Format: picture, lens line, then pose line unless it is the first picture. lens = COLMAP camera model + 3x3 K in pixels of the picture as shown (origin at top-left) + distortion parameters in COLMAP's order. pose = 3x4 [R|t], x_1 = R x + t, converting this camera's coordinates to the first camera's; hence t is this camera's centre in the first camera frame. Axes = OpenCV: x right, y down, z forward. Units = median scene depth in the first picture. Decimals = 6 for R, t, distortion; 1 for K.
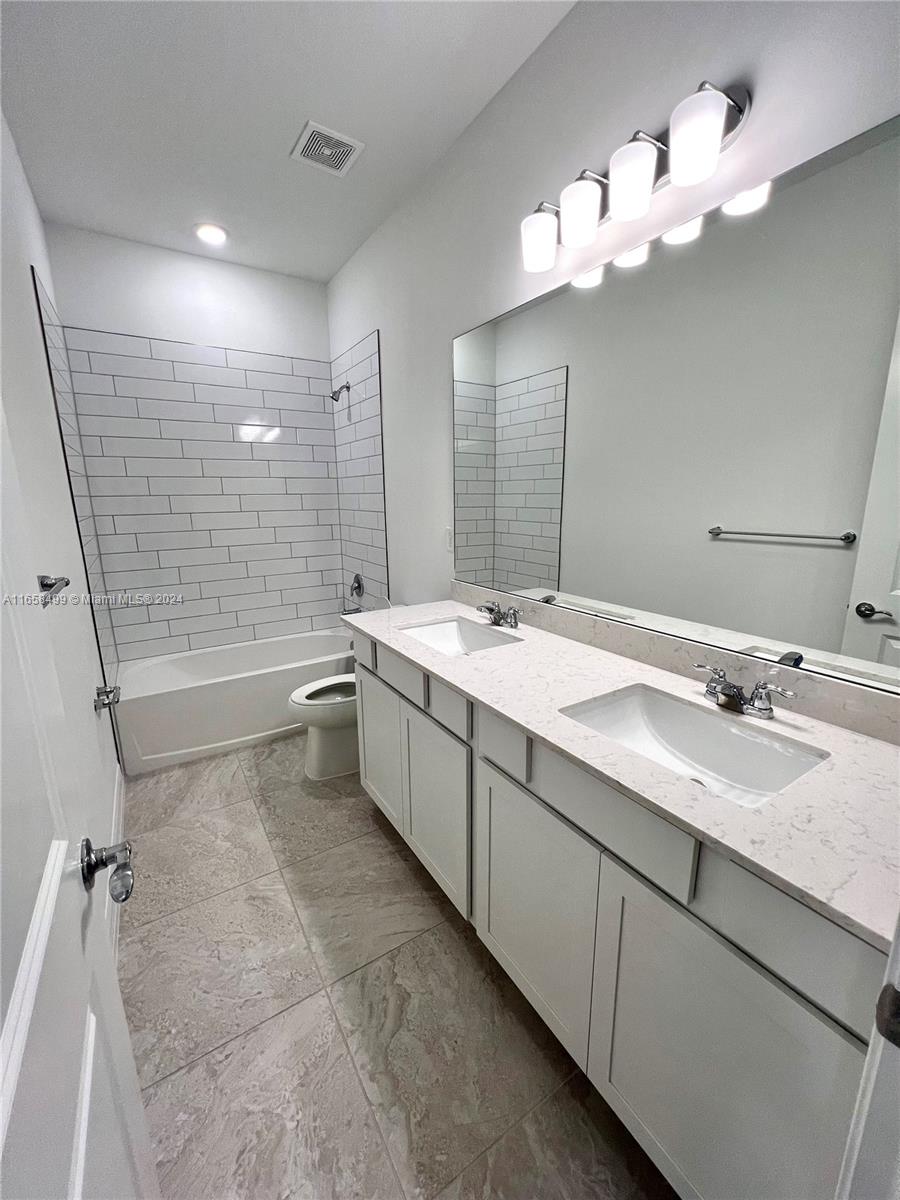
lens RADIAL K [[481.5, 0, 452.0], [0, 481.5, 600.4], [0, 0, 1]] dist [0.001098, 0.000293]
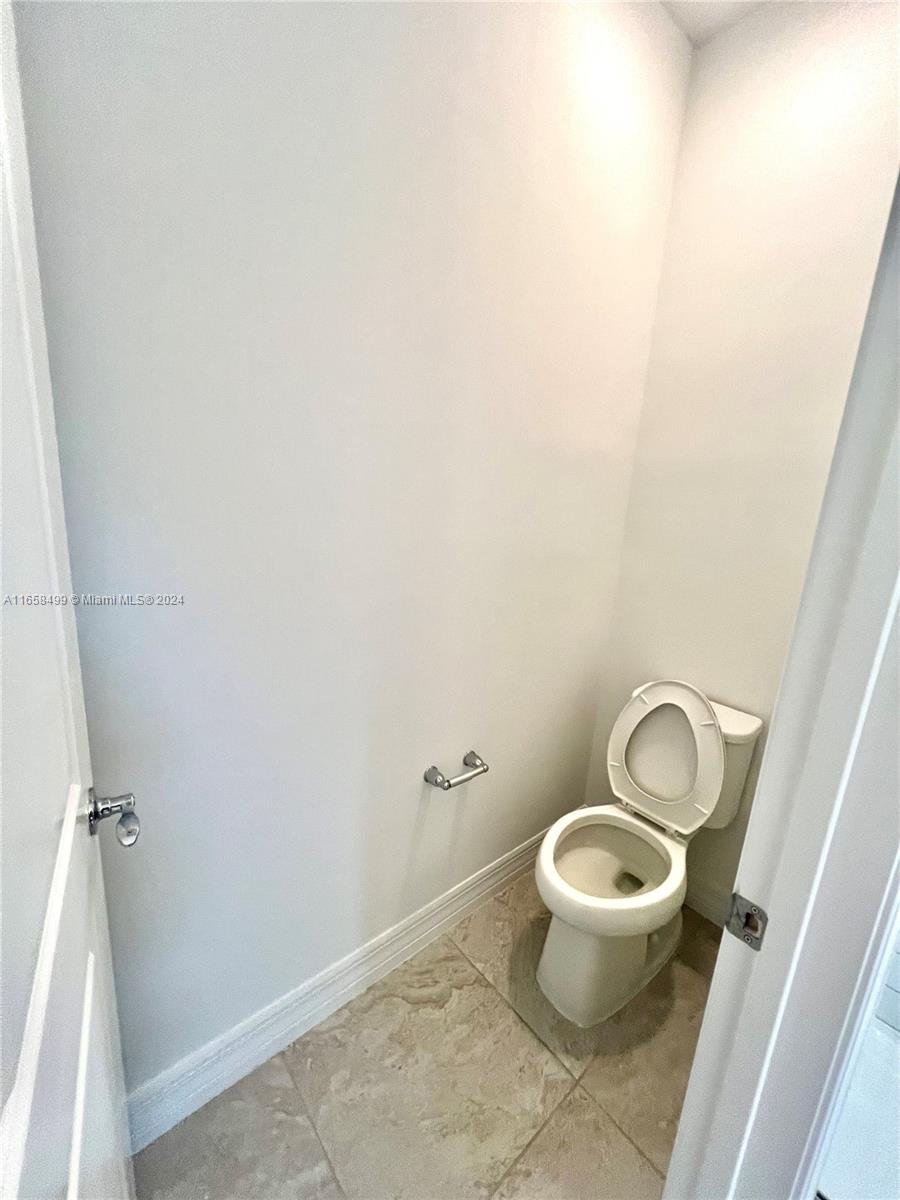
lens RADIAL K [[481.5, 0, 449.7], [0, 481.5, 600.6], [0, 0, 1]] dist [0.001098, 0.000293]
pose [[0.139296, 0.234297, -0.962134, 0.667380], [-0.274613, 0.942638, 0.189791, -0.140152], [0.951412, 0.237777, 0.195647, 0.645640]]
